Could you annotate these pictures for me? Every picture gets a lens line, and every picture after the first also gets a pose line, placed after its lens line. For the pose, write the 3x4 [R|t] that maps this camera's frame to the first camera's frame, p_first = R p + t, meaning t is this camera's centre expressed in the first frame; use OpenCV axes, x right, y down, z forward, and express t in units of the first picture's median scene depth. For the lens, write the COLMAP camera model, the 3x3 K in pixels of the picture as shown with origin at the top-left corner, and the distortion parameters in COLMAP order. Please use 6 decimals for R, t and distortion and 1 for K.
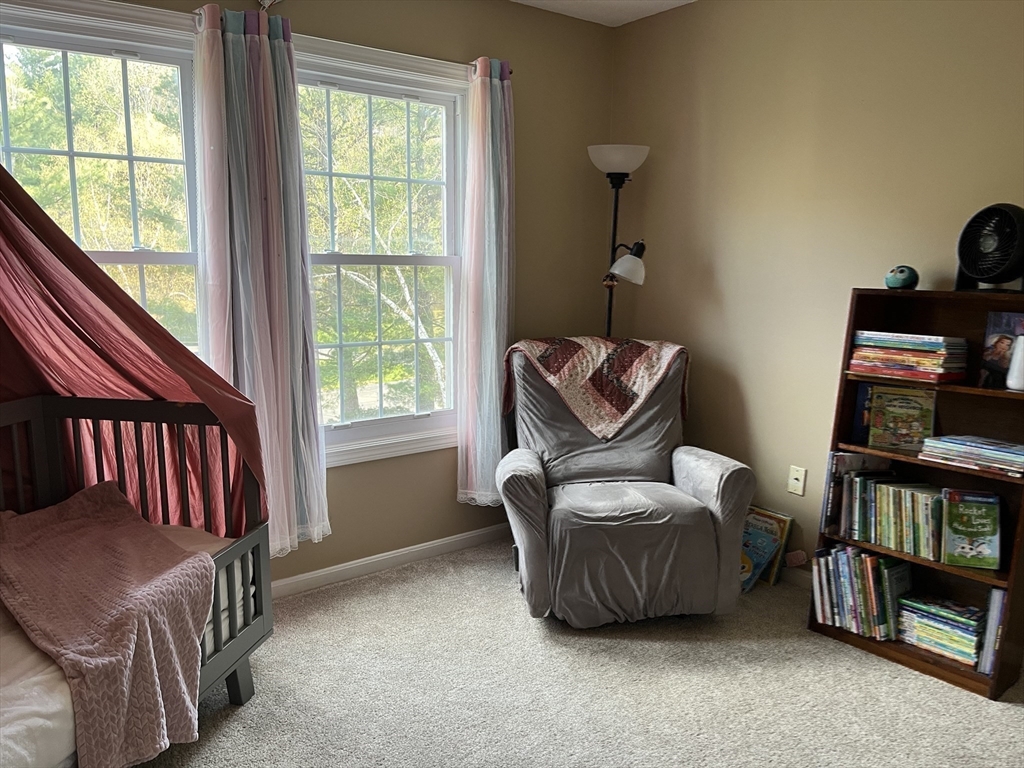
lens RADIAL K [[776.3, 0, 514.1], [0, 776.3, 385.1], [0, 0, 1]] dist [0.002169, -0.017056]
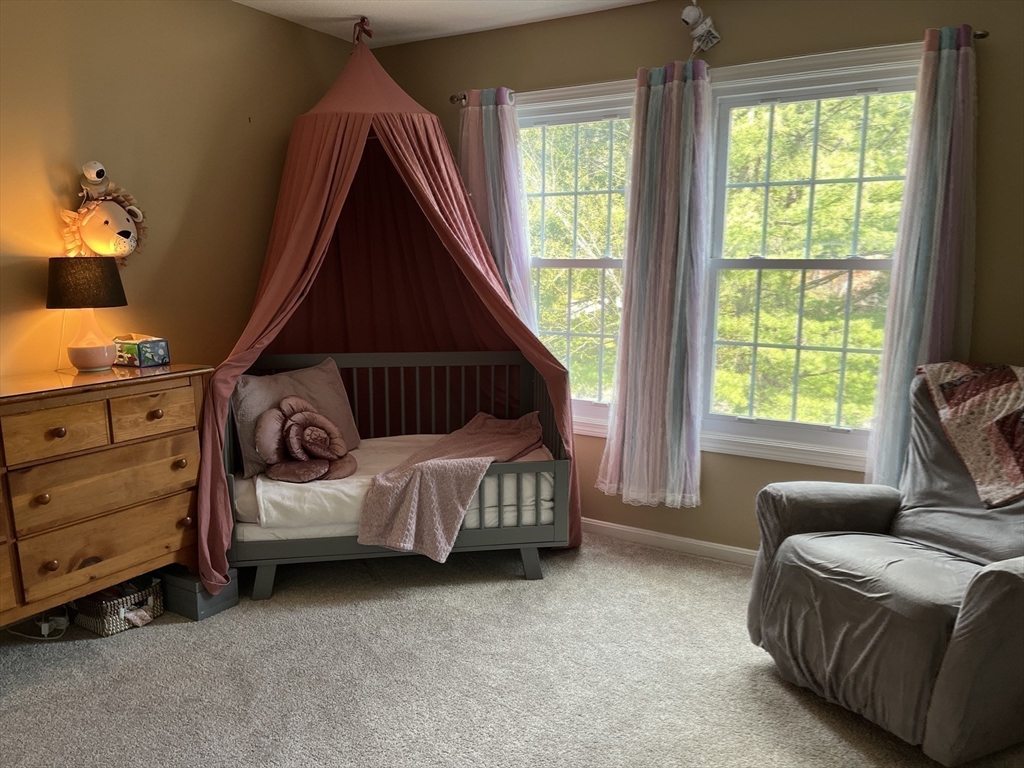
lens RADIAL K [[776.3, 0, 512.8], [0, 776.3, 383.4], [0, 0, 1]] dist [0.002169, -0.017056]
pose [[0.350919, 0.135097, -0.926609, 0.633227], [-0.151642, 0.984675, 0.086134, -0.039030], [0.924046, 0.110287, 0.366028, 0.301421]]
